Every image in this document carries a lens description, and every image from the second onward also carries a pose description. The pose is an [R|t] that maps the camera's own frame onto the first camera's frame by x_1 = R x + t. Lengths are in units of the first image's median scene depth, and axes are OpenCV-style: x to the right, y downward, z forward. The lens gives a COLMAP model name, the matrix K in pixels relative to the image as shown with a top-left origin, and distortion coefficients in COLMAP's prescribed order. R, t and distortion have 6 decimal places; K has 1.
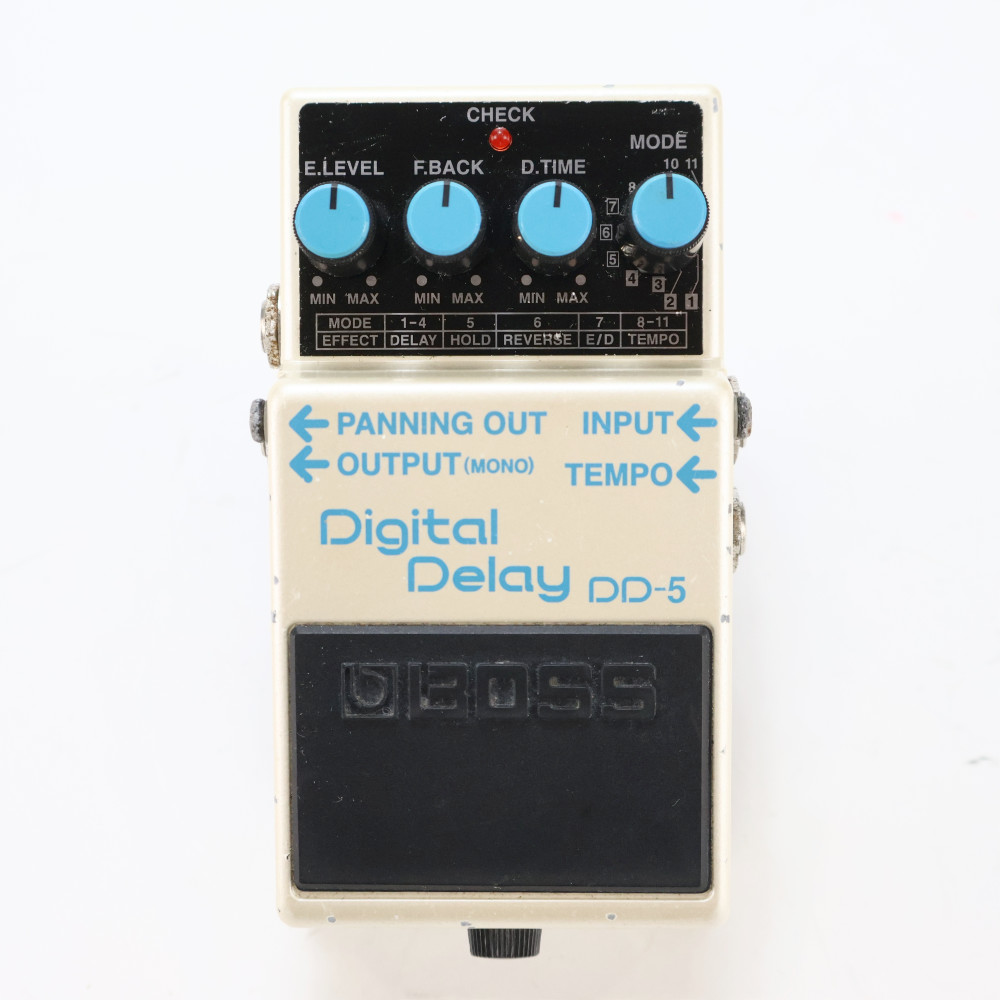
lens RADIAL K [[2004.1, 0, 500.0], [0, 2004.1, 500.0], [0, 0, 1]] dist [-0.021377, -0.013353]
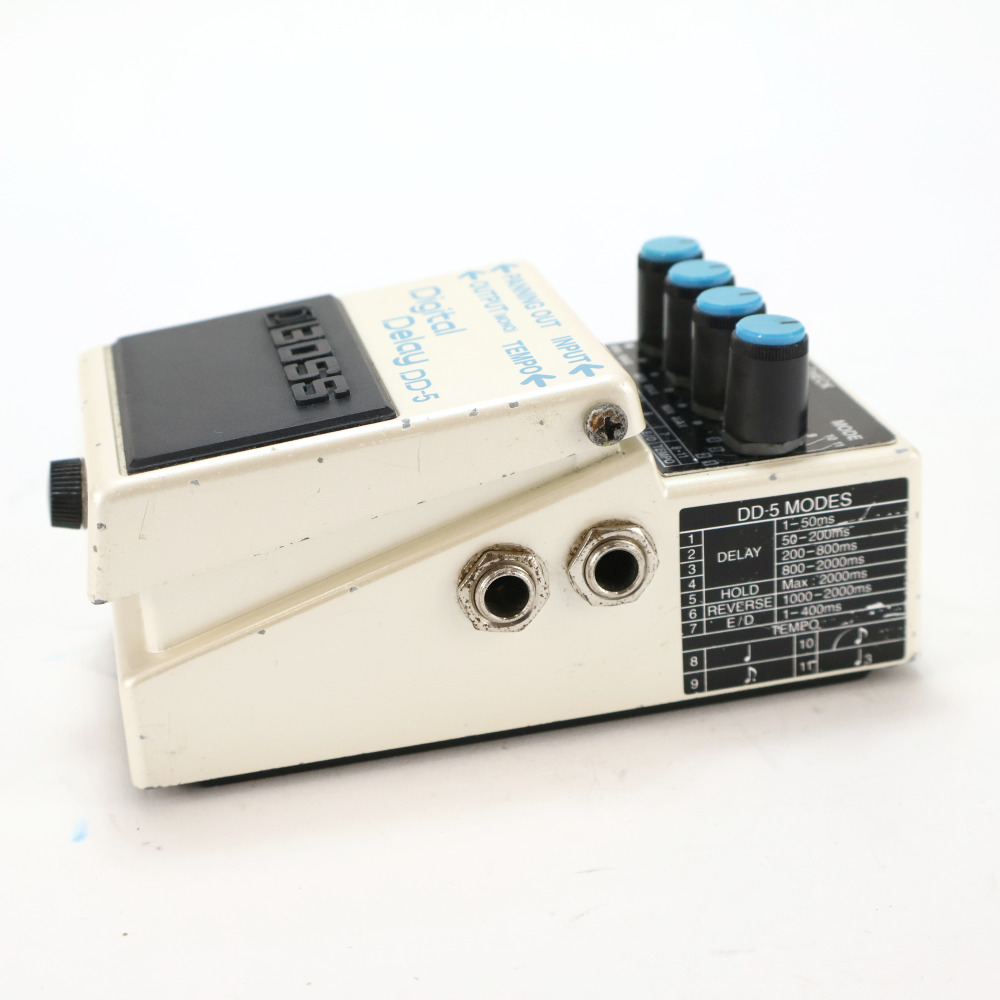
lens RADIAL K [[2004.1, 0, 500.0], [0, 2004.1, 500.0], [0, 0, 1]] dist [-0.021377, -0.013353]
pose [[0.215185, 0.387984, -0.896194, 1.036198], [-0.975931, 0.118707, -0.182940, 0.201477], [0.035406, 0.913990, 0.404189, 0.635268]]
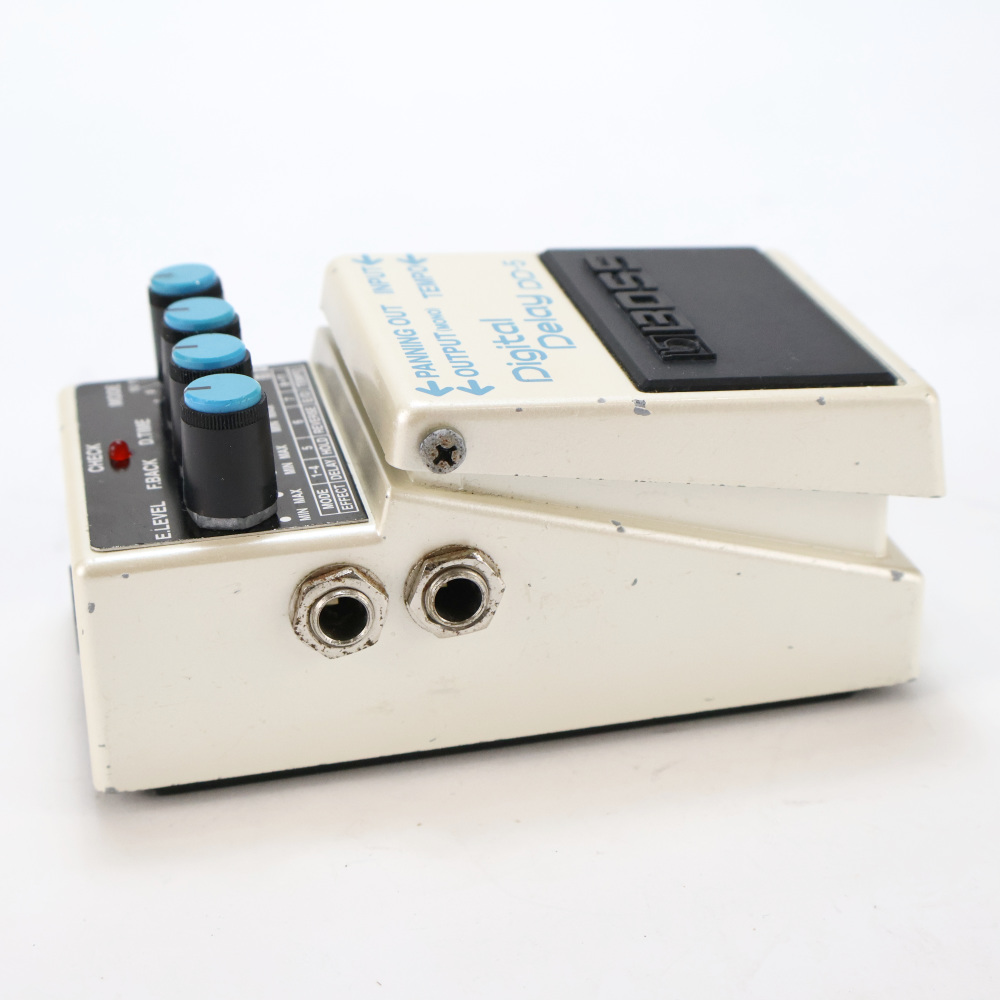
lens RADIAL K [[2004.1, 0, 500.0], [0, 2004.1, 500.0], [0, 0, 1]] dist [-0.021377, -0.013353]
pose [[-0.223626, -0.413979, 0.882391, -0.973899], [0.973827, -0.132664, 0.184558, -0.191942], [0.040658, 0.900568, 0.432811, 0.627473]]
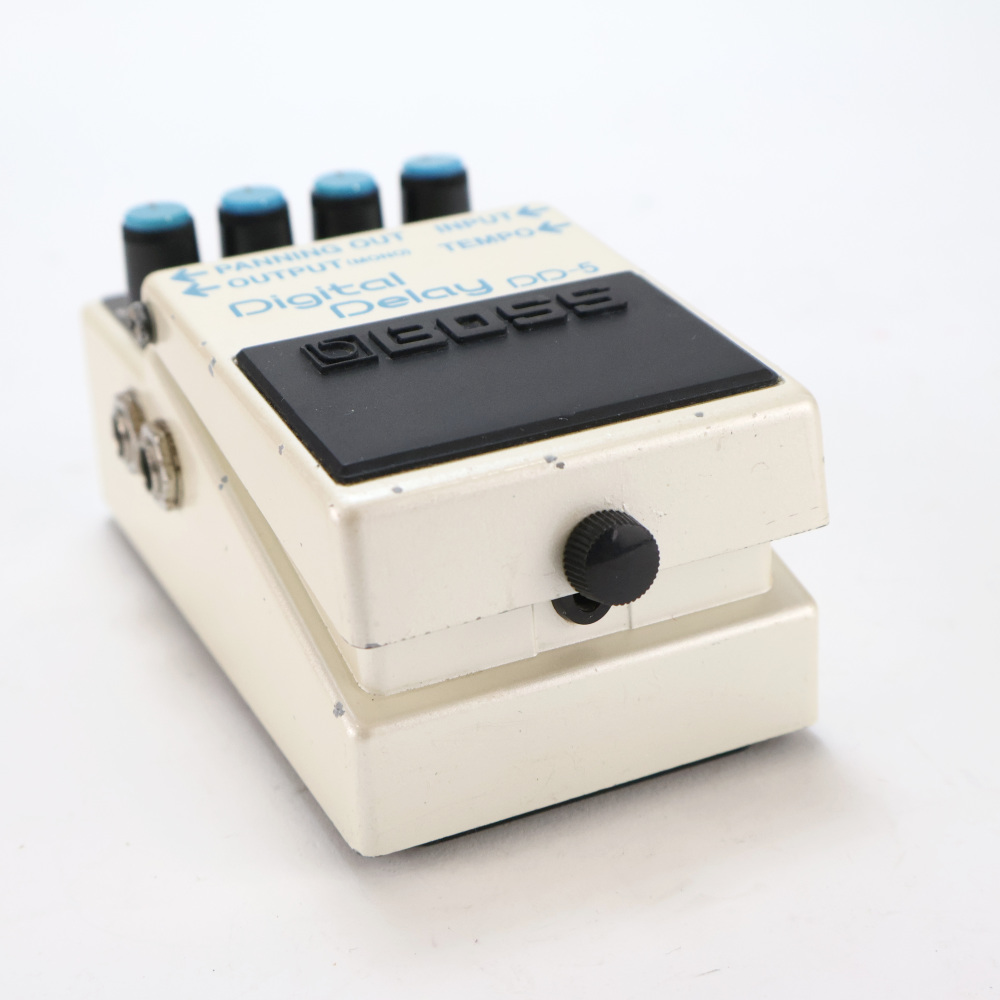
lens RADIAL K [[2004.1, 0, 500.0], [0, 2004.1, 500.0], [0, 0, 1]] dist [-0.021377, -0.013353]
pose [[0.909052, -0.206661, 0.361822, -0.341825], [0.414190, 0.353332, -0.838811, 0.915031], [0.045507, 0.912386, 0.406794, 0.694325]]
